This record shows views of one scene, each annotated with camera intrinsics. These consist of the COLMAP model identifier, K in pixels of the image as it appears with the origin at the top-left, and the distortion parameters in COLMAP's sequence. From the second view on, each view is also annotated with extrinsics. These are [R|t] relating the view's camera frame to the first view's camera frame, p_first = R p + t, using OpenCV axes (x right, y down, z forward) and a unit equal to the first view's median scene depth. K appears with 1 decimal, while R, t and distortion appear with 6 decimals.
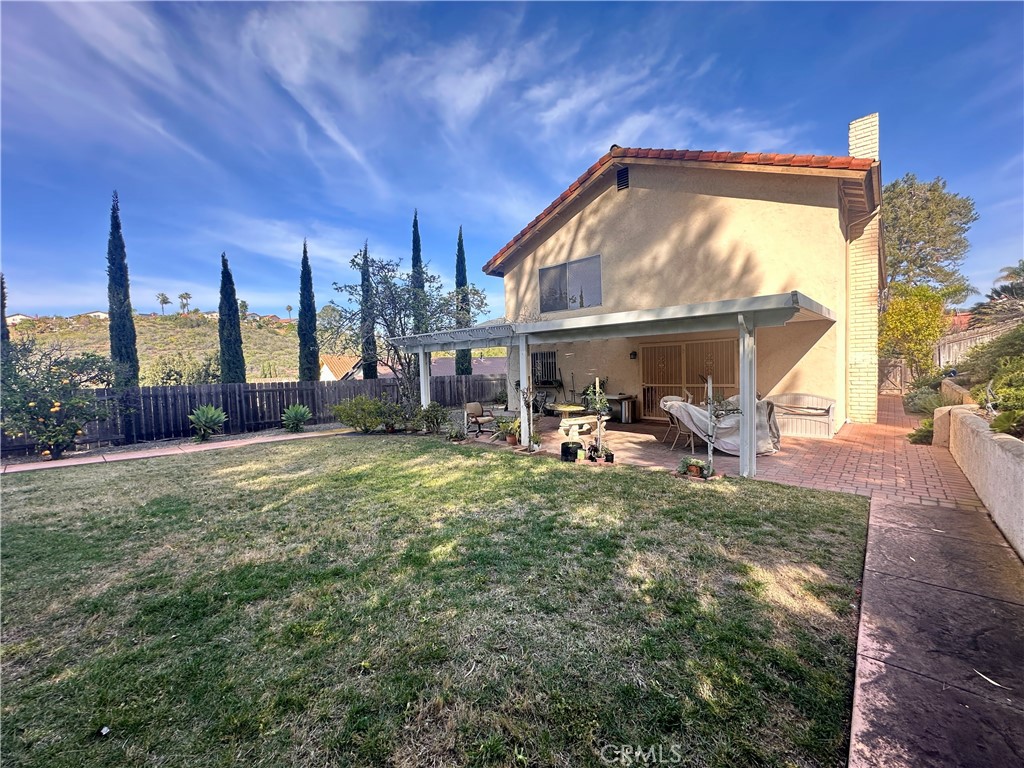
lens RADIAL K [[413.7, 0, 516.6], [0, 413.7, 380.3], [0, 0, 1]] dist [-0.004241, 0.000576]
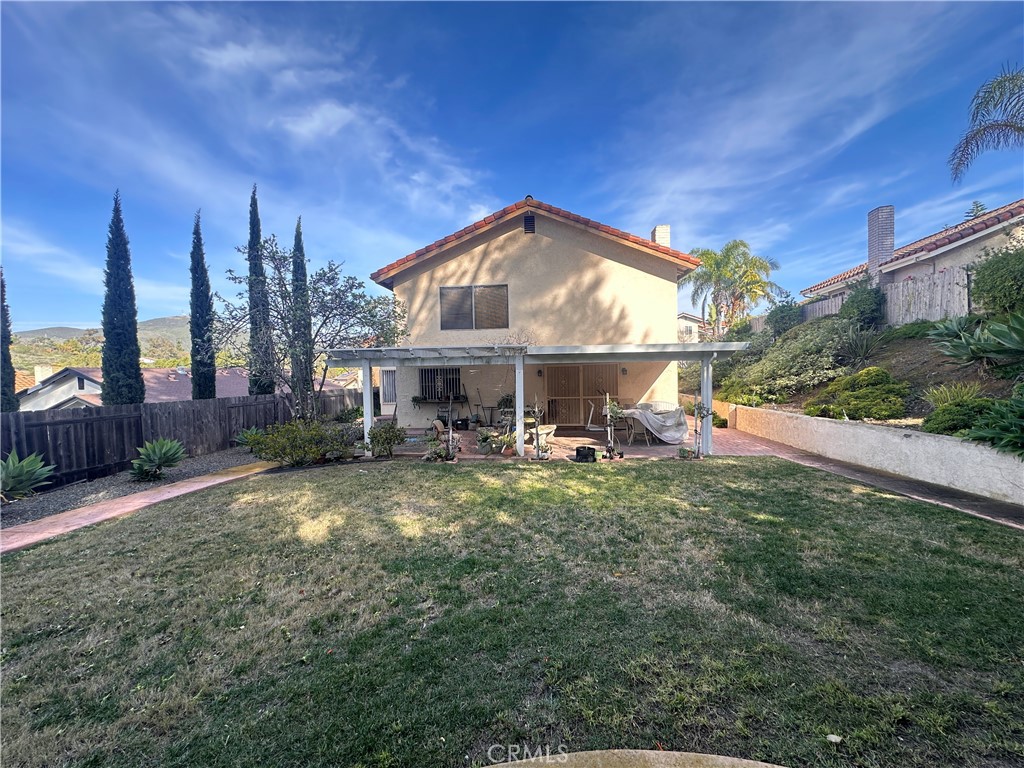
lens RADIAL K [[413.7, 0, 502.5], [0, 413.7, 400.3], [0, 0, 1]] dist [-0.004241, 0.000576]
pose [[0.797353, -0.037070, 0.602374, -0.516649], [0.014676, 0.999008, 0.042052, -0.036187], [-0.603335, -0.024690, 0.797106, 0.077513]]
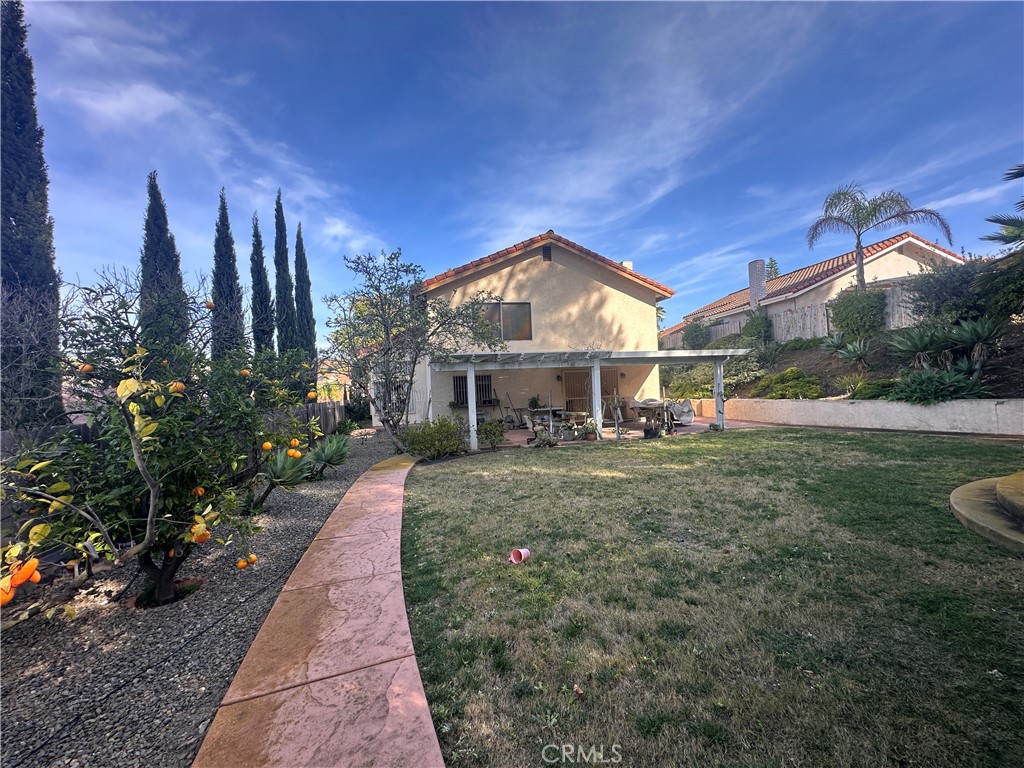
lens RADIAL K [[413.7, 0, 512.6], [0, 413.7, 384.1], [0, 0, 1]] dist [-0.004241, 0.000576]
pose [[0.556646, -0.001936, 0.830748, -0.951567], [0.048632, 0.998358, -0.030259, -0.005853], [-0.829325, 0.057244, 0.555826, 0.317704]]
